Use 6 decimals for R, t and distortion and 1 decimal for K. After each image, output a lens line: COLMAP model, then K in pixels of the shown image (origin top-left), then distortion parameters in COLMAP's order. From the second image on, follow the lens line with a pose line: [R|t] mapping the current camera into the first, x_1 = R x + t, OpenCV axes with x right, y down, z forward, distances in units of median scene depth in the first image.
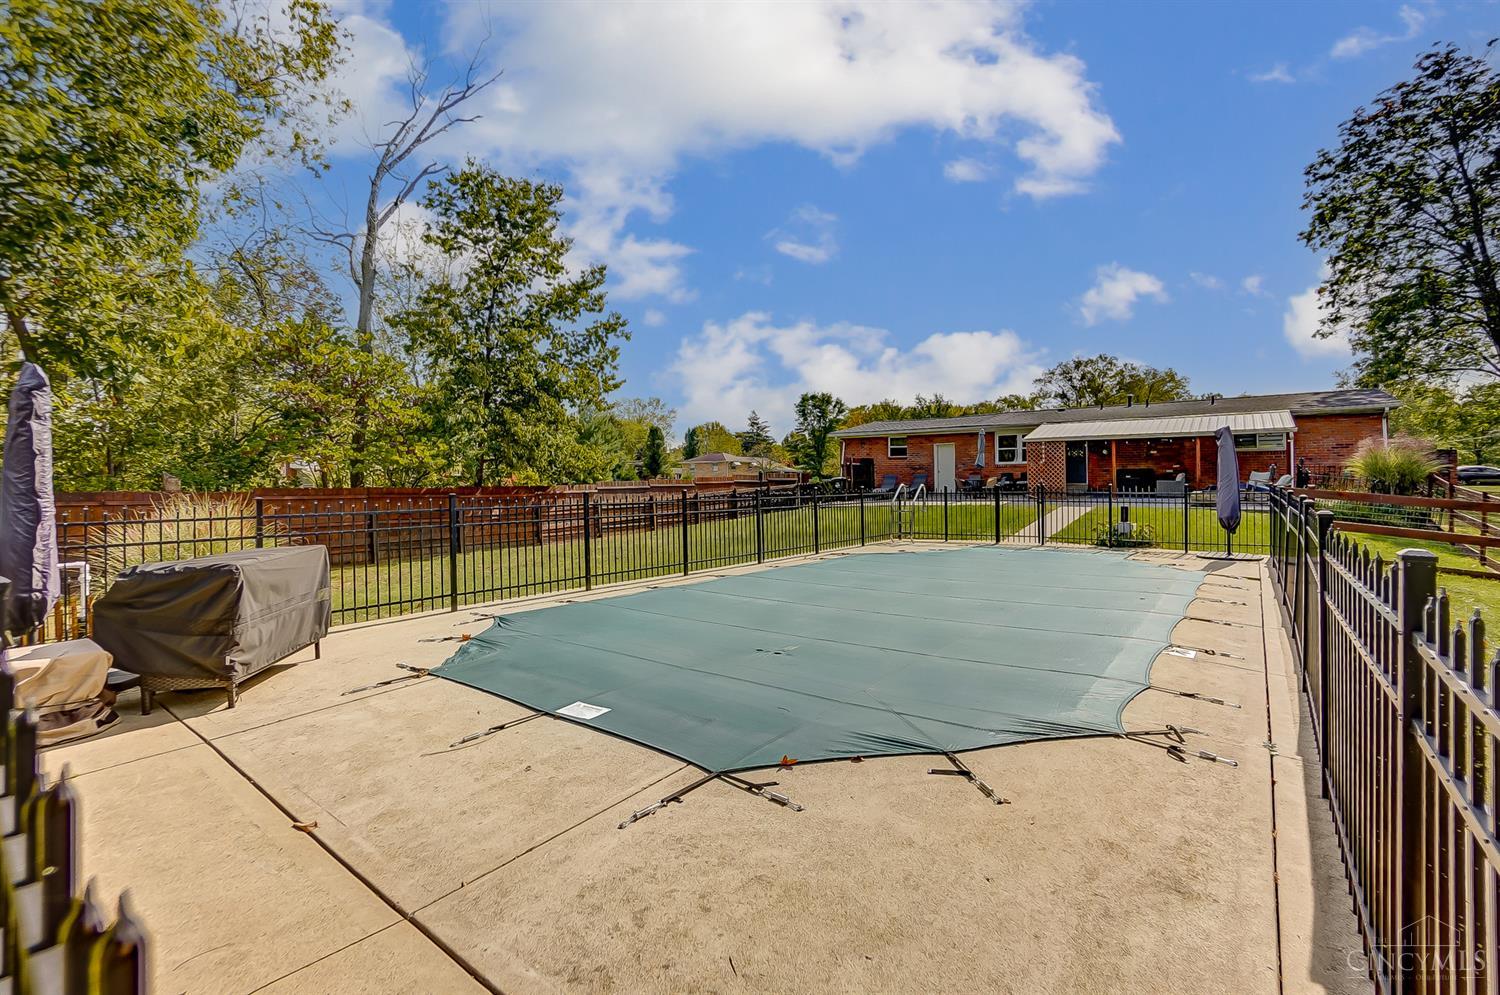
lens RADIAL K [[669.4, 0, 750.1], [0, 669.4, 489.8], [0, 0, 1]] dist [-0.050582, 0.013630]
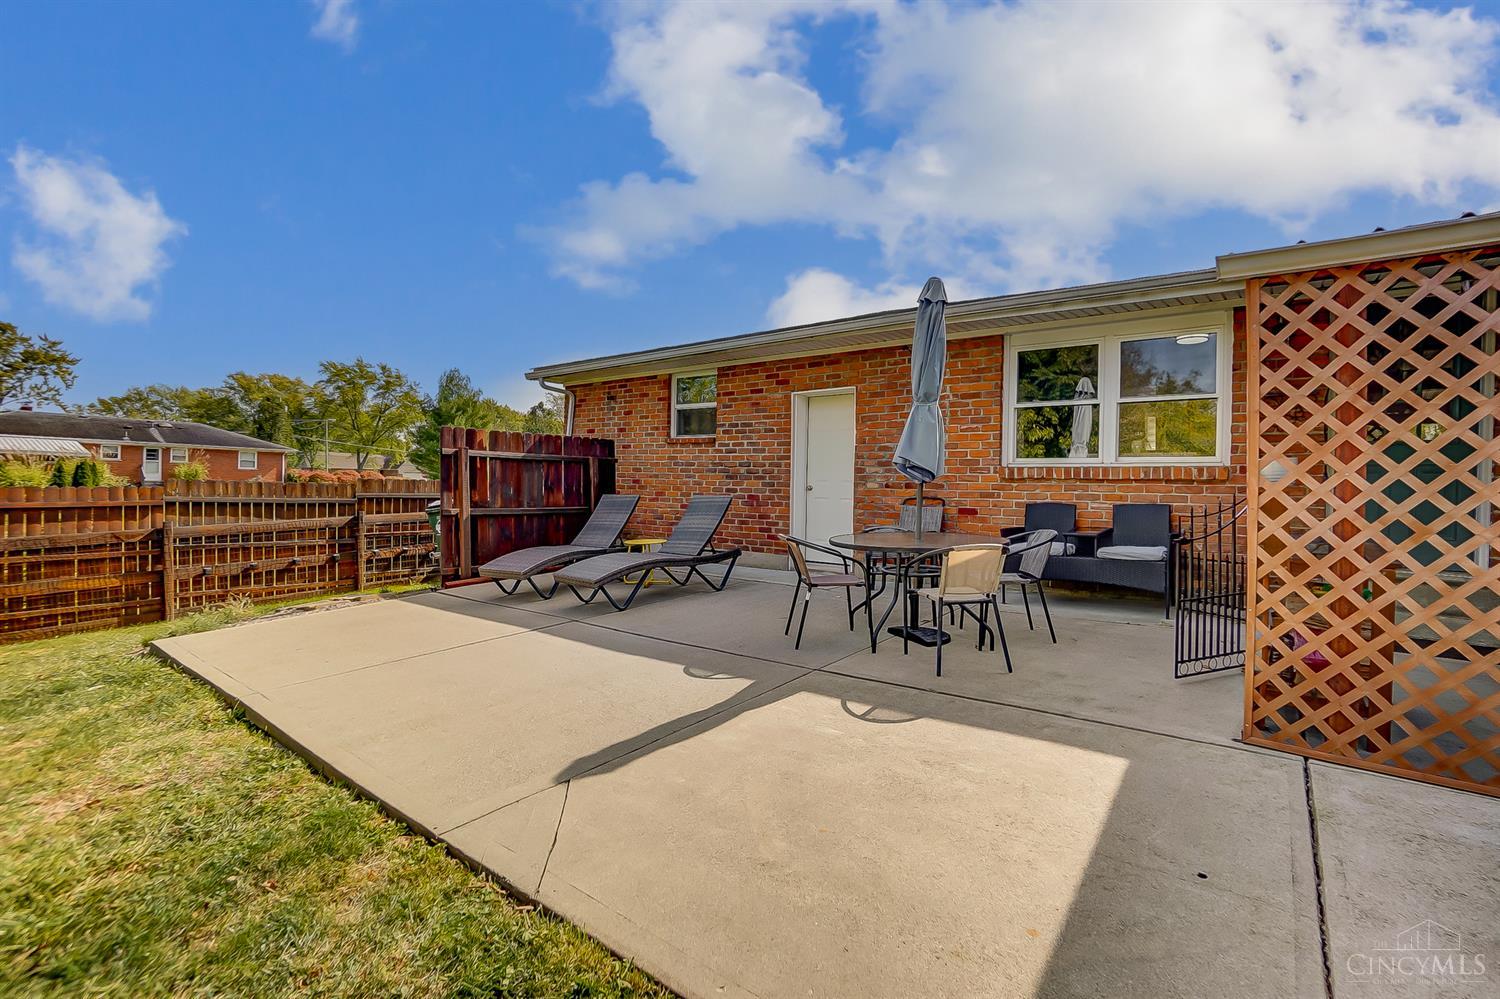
lens RADIAL K [[669.4, 0, 750.1], [0, 669.4, 491.8], [0, 0, 1]] dist [-0.050582, 0.013630]
pose [[0.999018, 0.029121, -0.033387, 0.260218], [-0.029249, 0.999567, -0.003330, -0.023280], [0.033276, 0.004303, 0.999437, 0.687790]]
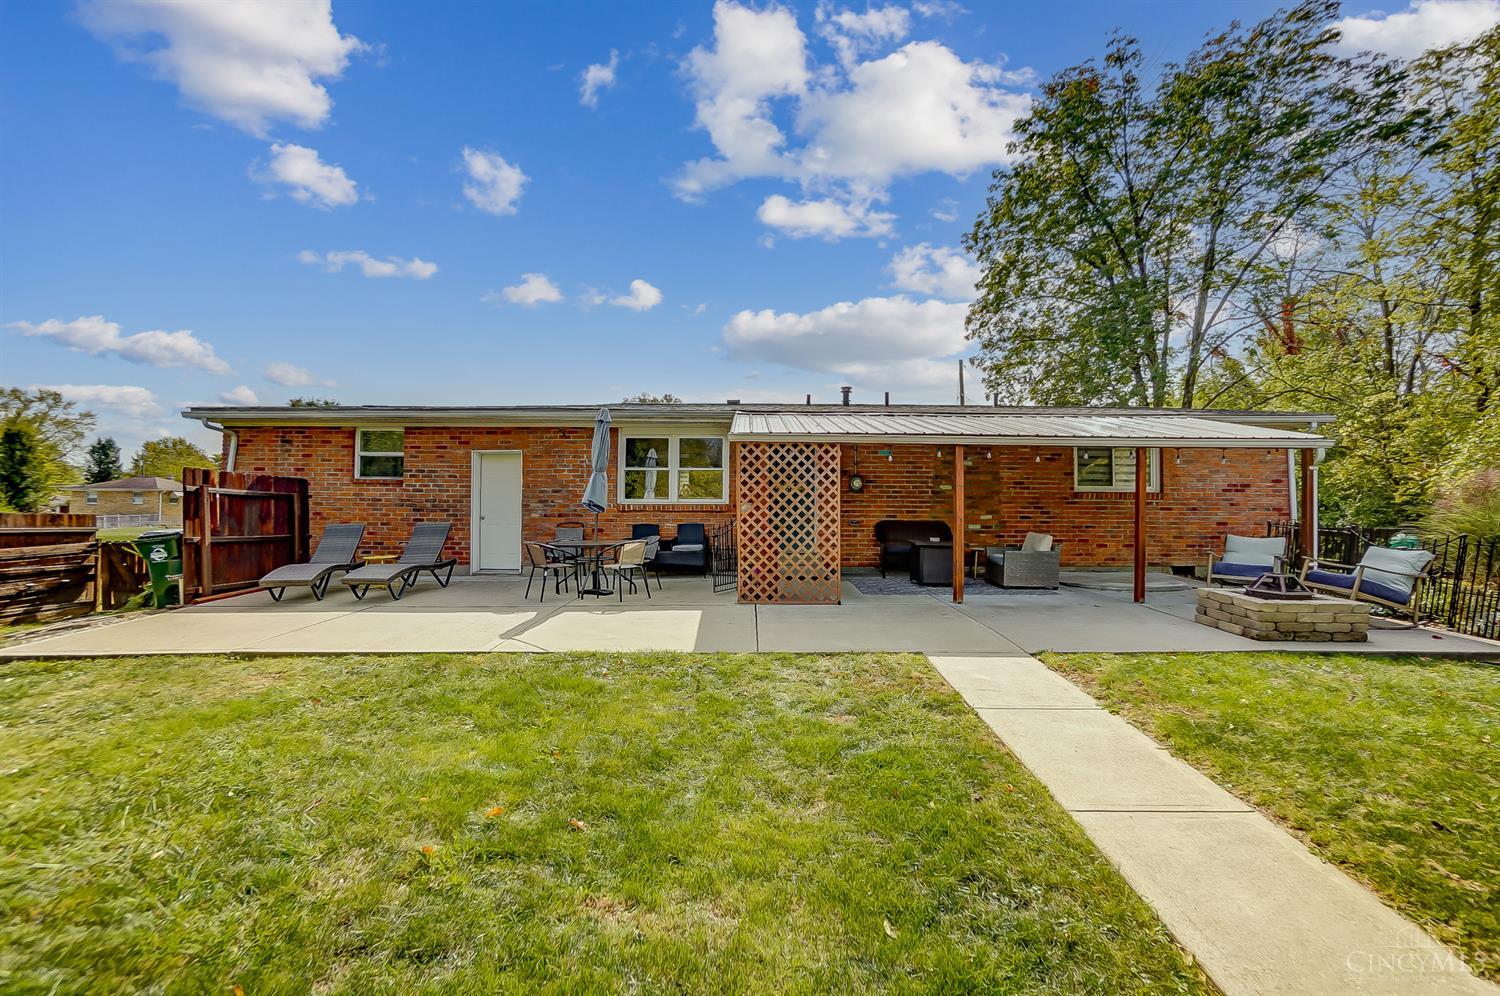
lens RADIAL K [[669.4, 0, 750.1], [0, 669.4, 490.3], [0, 0, 1]] dist [-0.050582, 0.013630]
pose [[0.794783, 0.043613, 0.605325, 0.159149], [-0.005110, 0.997860, -0.065185, -0.017666], [-0.606872, 0.048715, 0.793305, 0.553167]]
